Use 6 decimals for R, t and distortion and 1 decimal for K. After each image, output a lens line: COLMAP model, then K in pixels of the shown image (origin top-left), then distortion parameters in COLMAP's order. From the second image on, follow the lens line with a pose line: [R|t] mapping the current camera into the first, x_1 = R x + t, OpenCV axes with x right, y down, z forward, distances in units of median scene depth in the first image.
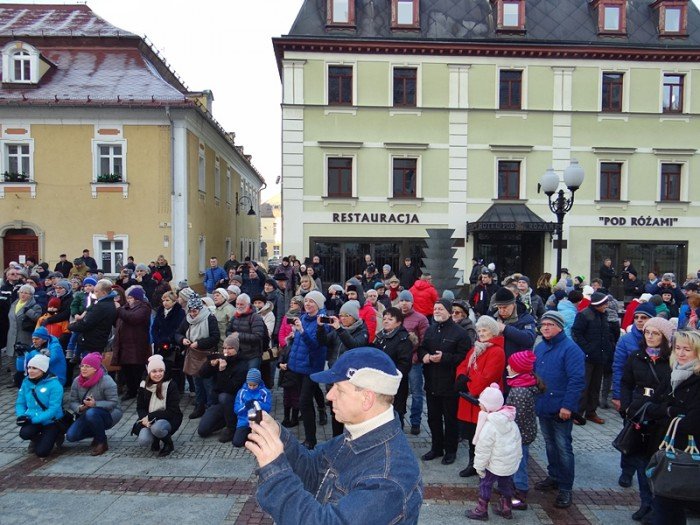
lens RADIAL K [[539.4, 0, 350.0], [0, 539.4, 262.5], [0, 0, 1]] dist [-0.021616, 0.000524]
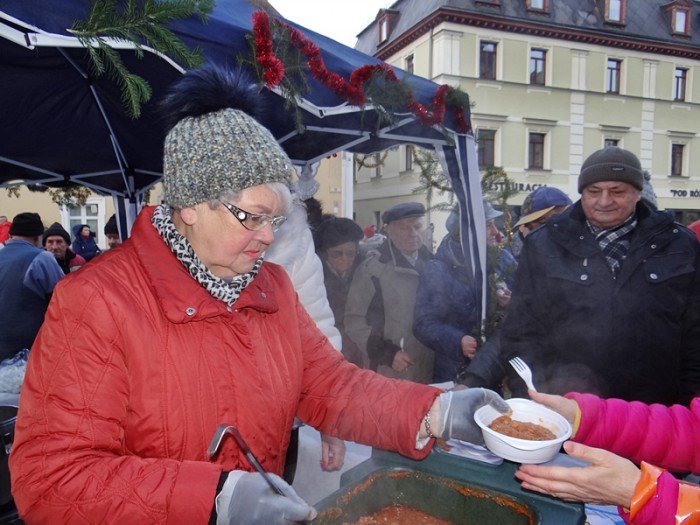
lens RADIAL K [[589.0, 0, 349.8], [0, 589.0, 243.0], [0, 0, 1]] dist [-0.002056, 0.000651]
pose [[0.945577, -0.011509, 0.325195, -0.653591], [0.001567, 0.999524, 0.030819, -0.007739], [-0.325395, -0.028633, 0.945145, -0.010233]]
